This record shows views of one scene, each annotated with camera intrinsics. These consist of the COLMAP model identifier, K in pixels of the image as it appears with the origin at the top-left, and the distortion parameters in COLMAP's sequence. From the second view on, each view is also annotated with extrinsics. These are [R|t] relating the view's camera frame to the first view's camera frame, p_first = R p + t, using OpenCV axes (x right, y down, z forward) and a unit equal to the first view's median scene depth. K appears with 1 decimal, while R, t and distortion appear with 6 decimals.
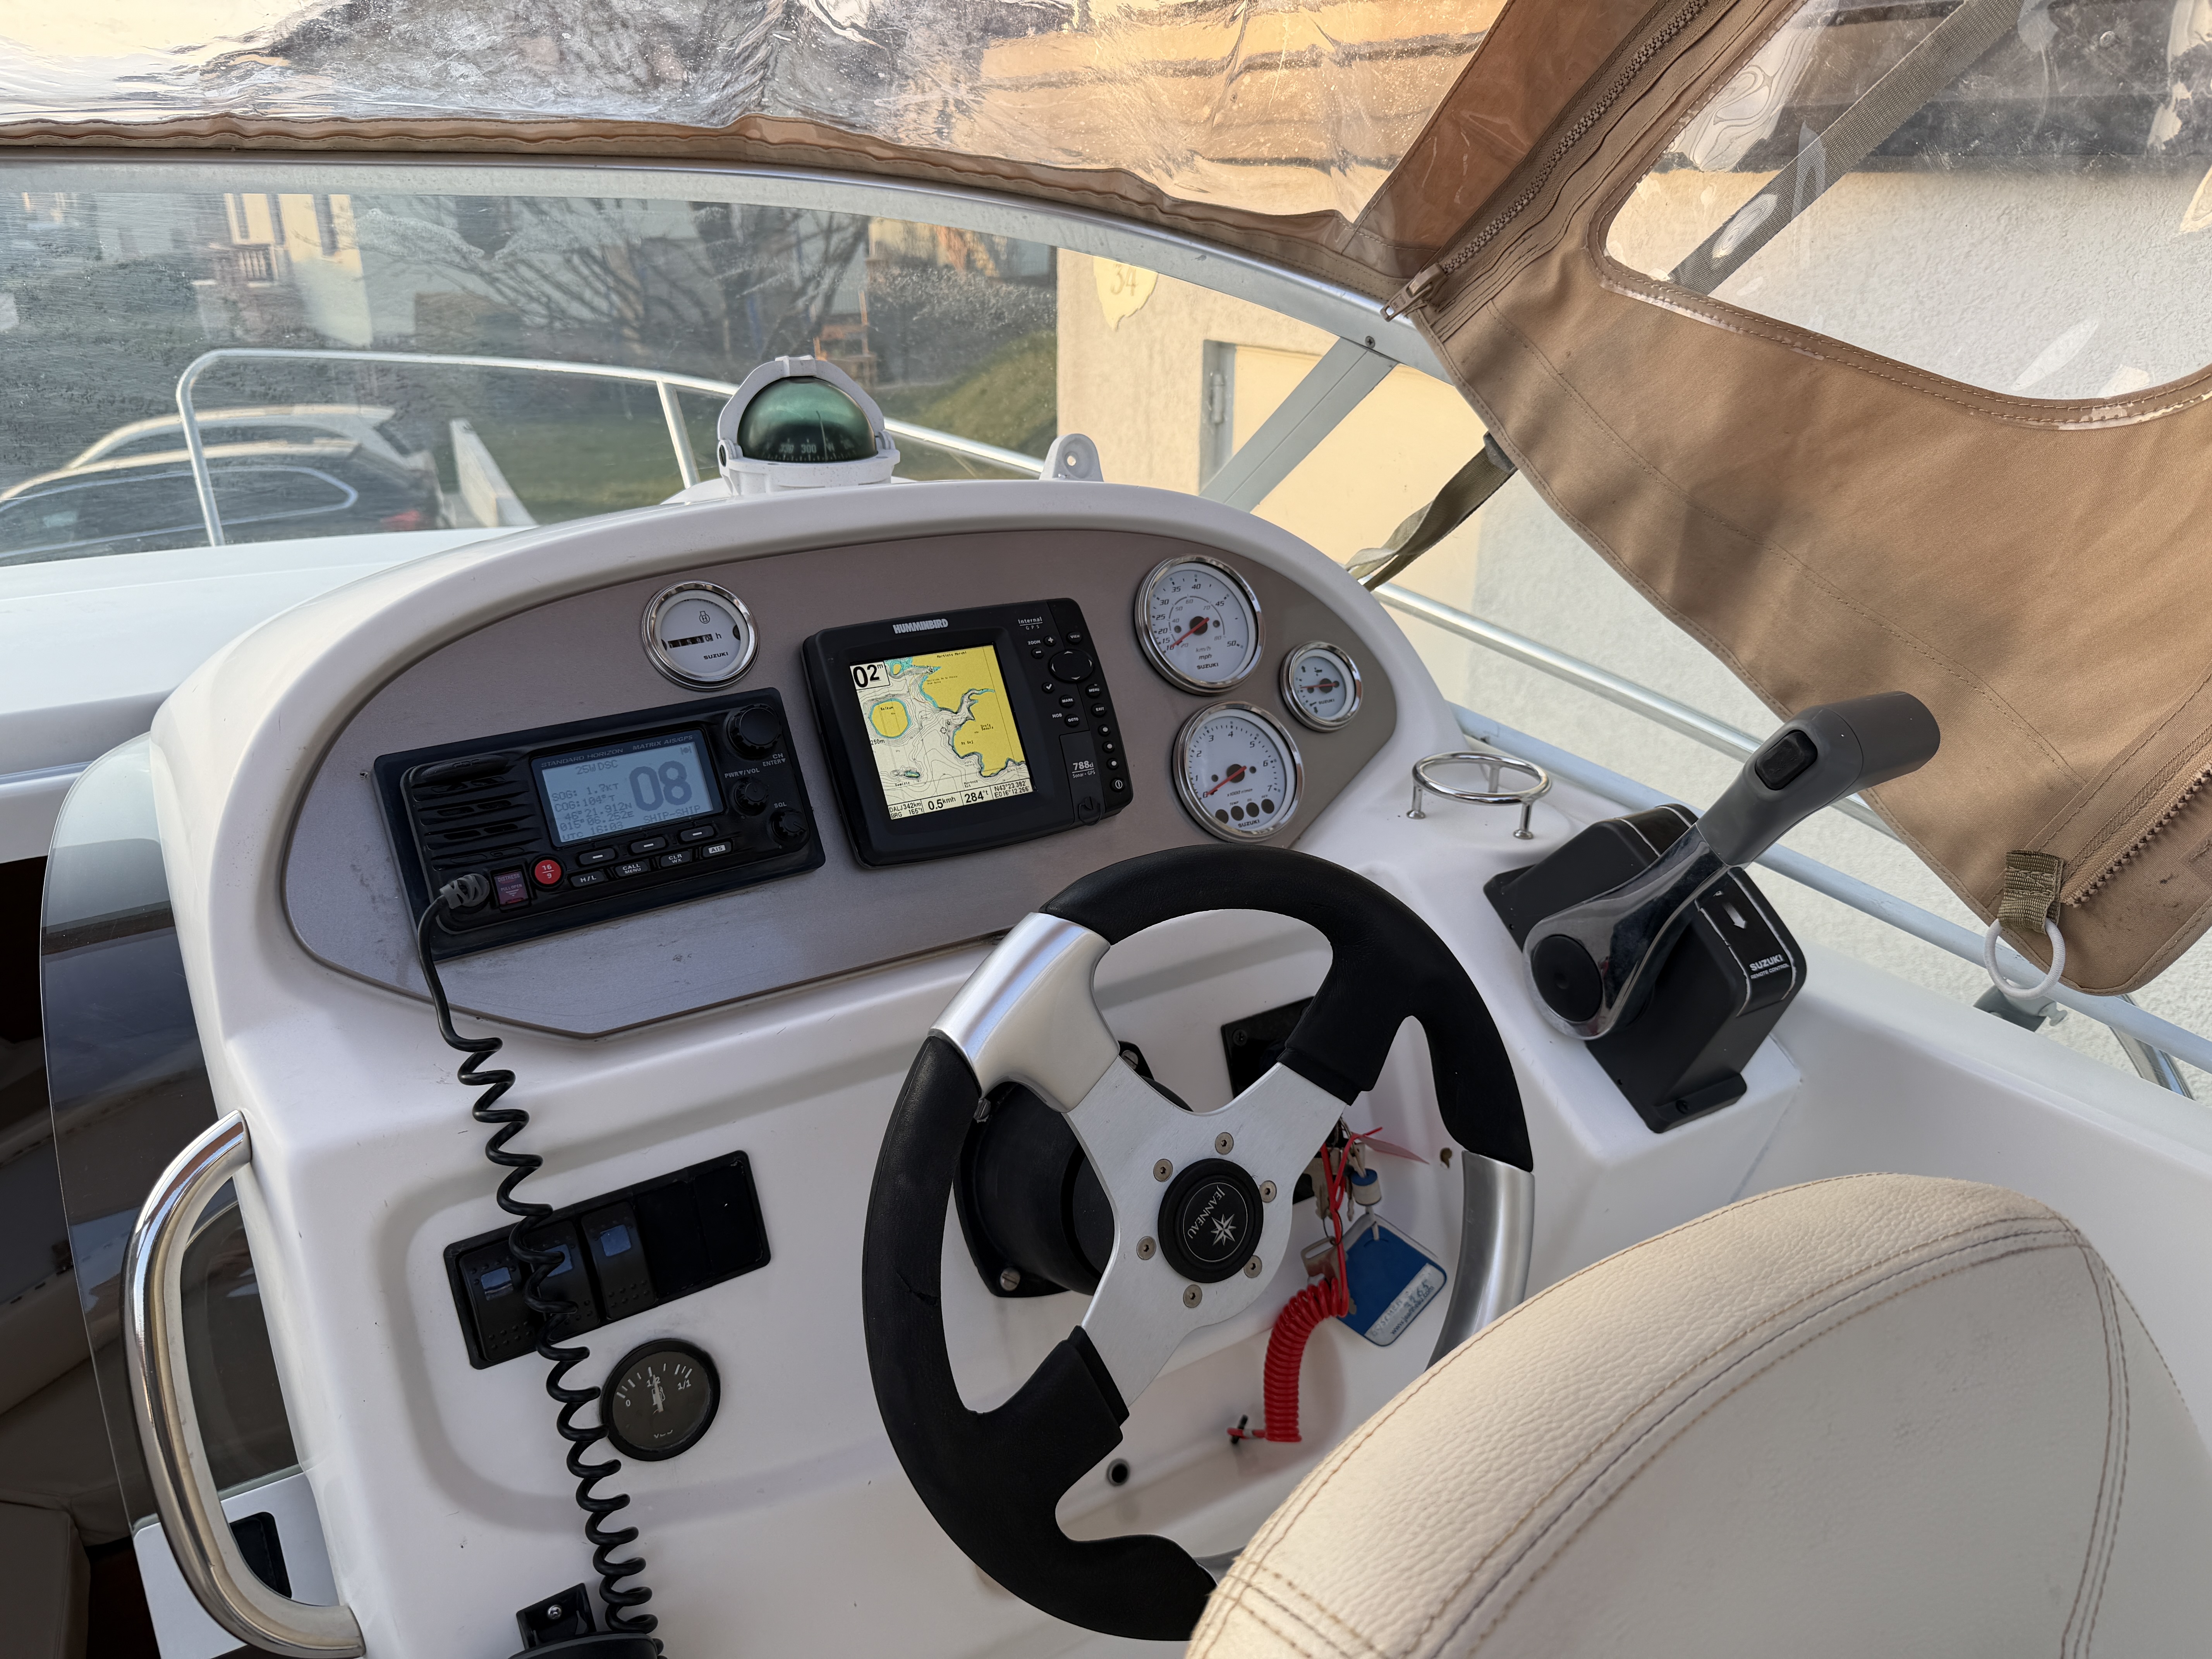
lens RADIAL K [[1599.7, 0, 1106.0], [0, 1599.7, 829.5], [0, 0, 1]] dist [-0.007790, -0.002026]
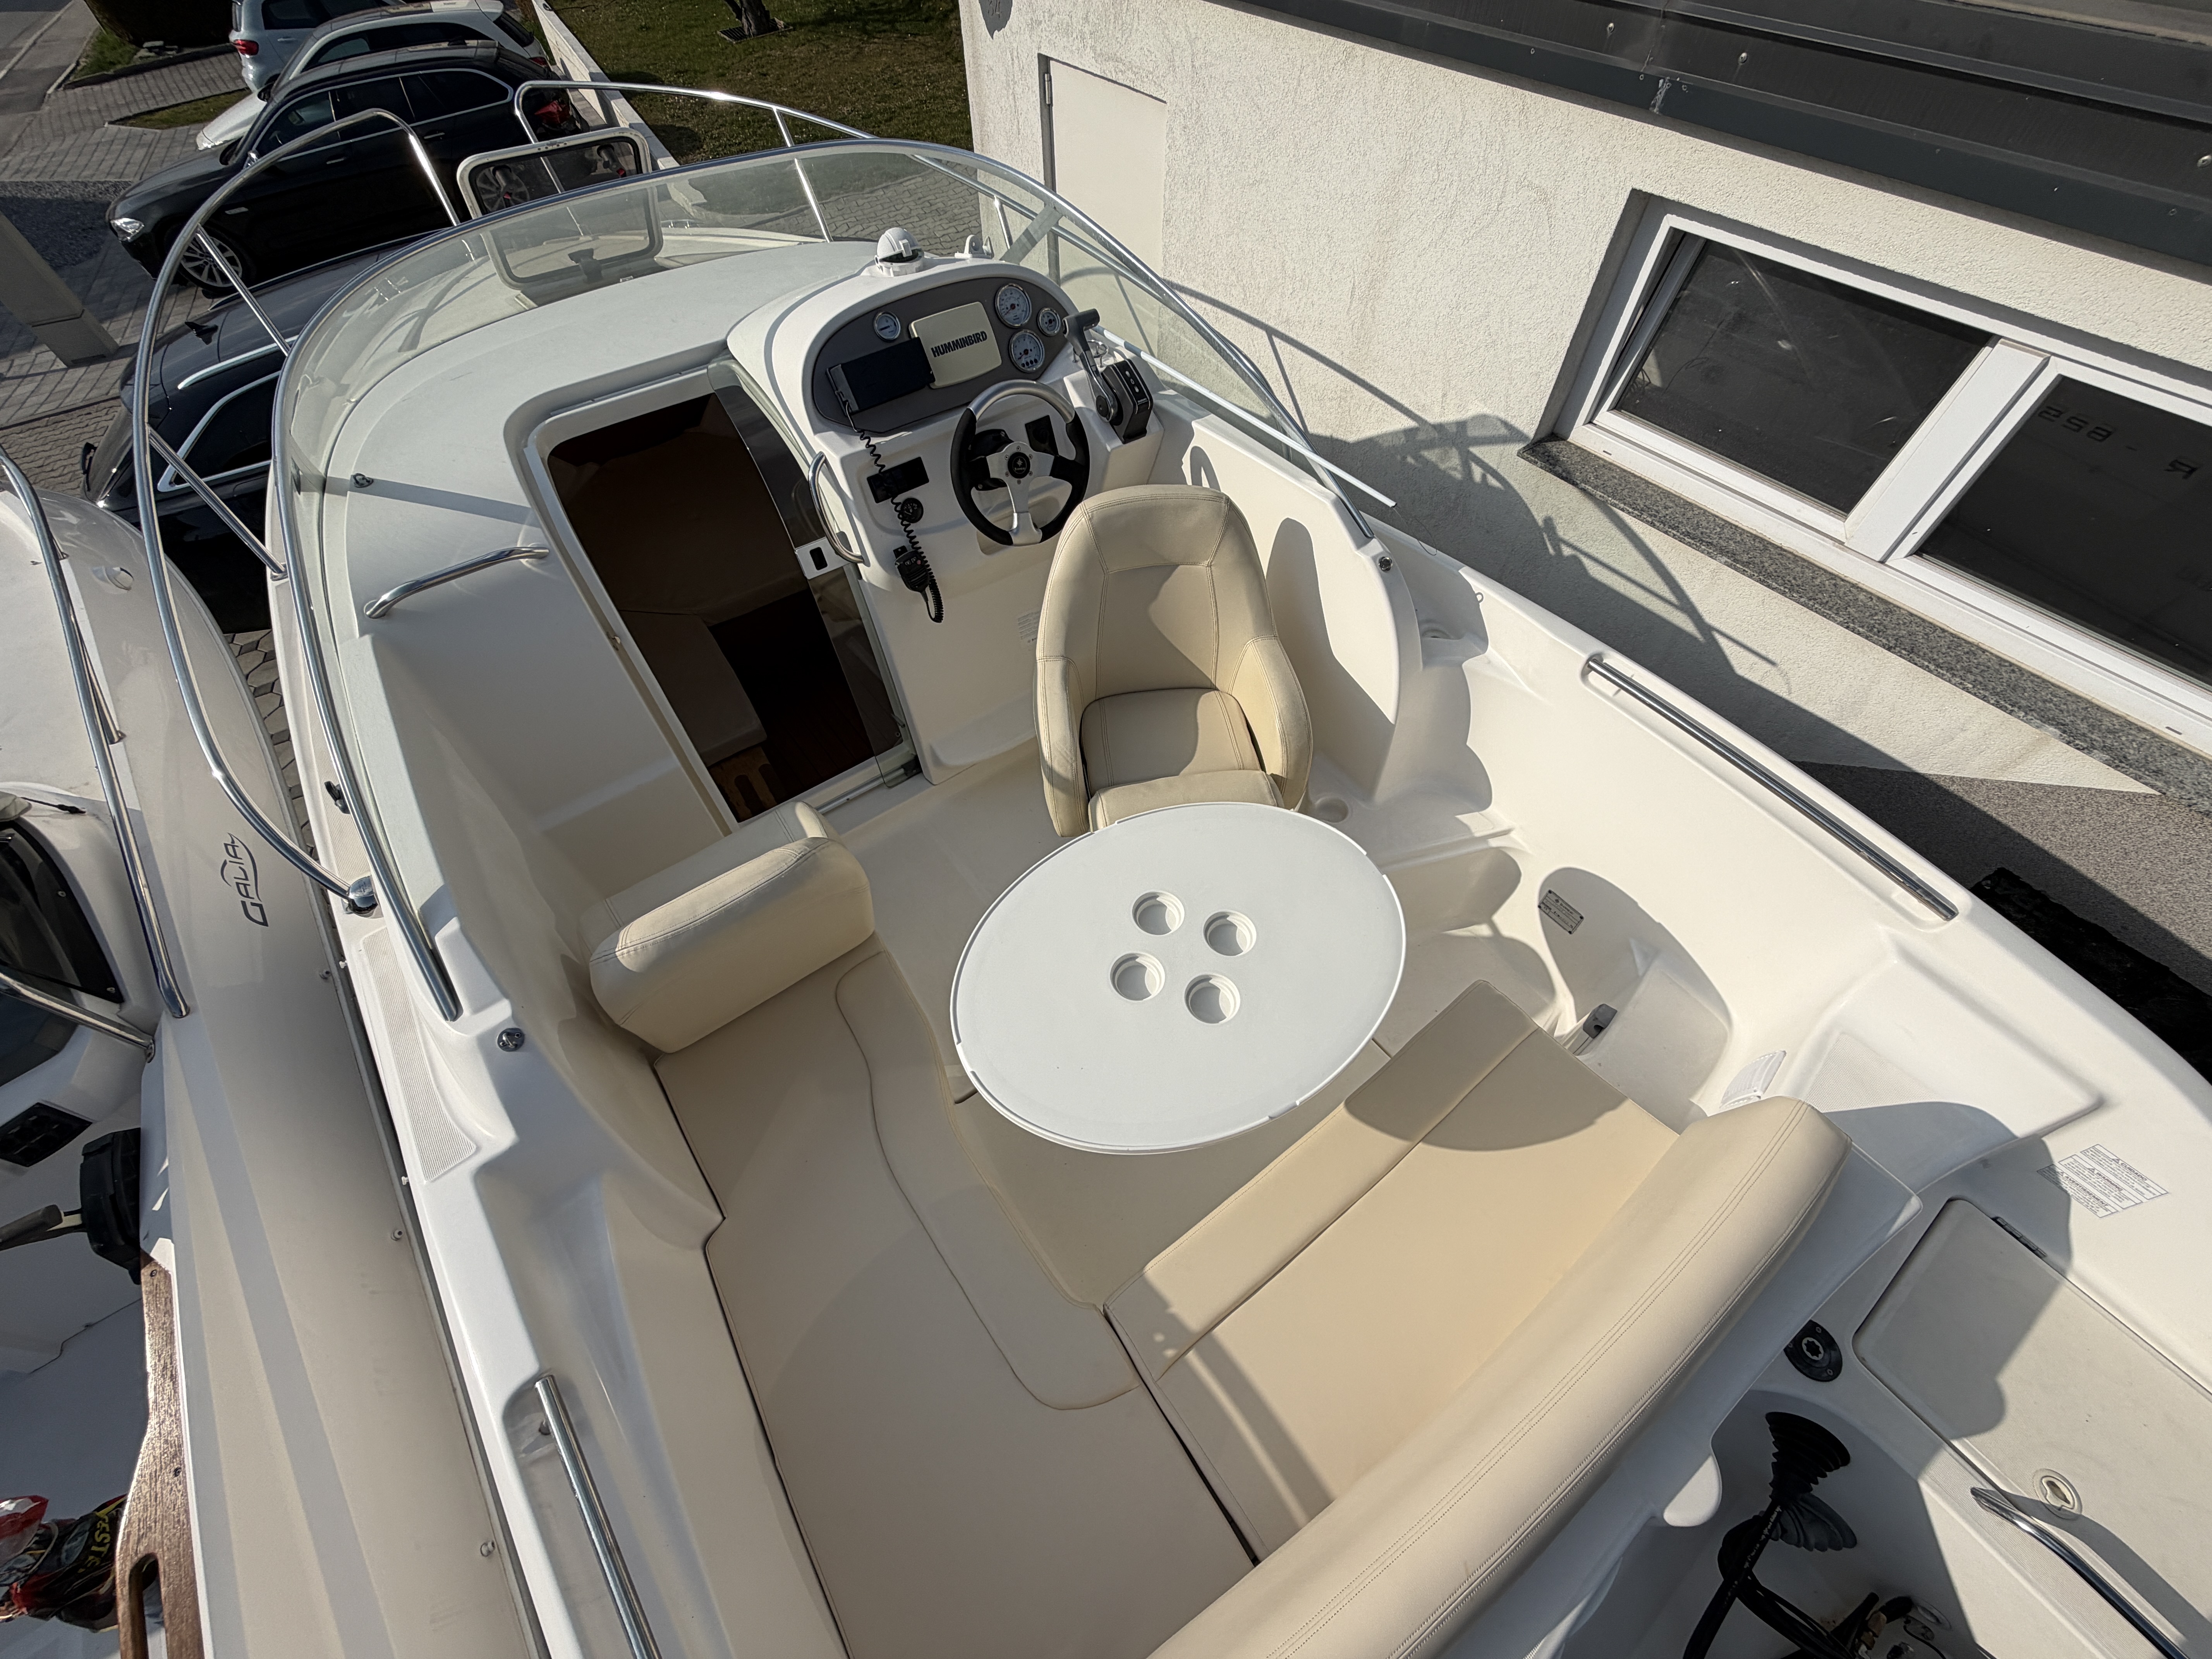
lens RADIAL K [[883.2, 0, 1106.0], [0, 883.2, 829.5], [0, 0, 1]] dist [0.000063, 0.000082]
pose [[0.996480, -0.073743, 0.039860, 0.102966], [0.043138, 0.858831, 0.510439, -0.123739], [-0.071874, -0.506923, 0.858990, -1.418513]]
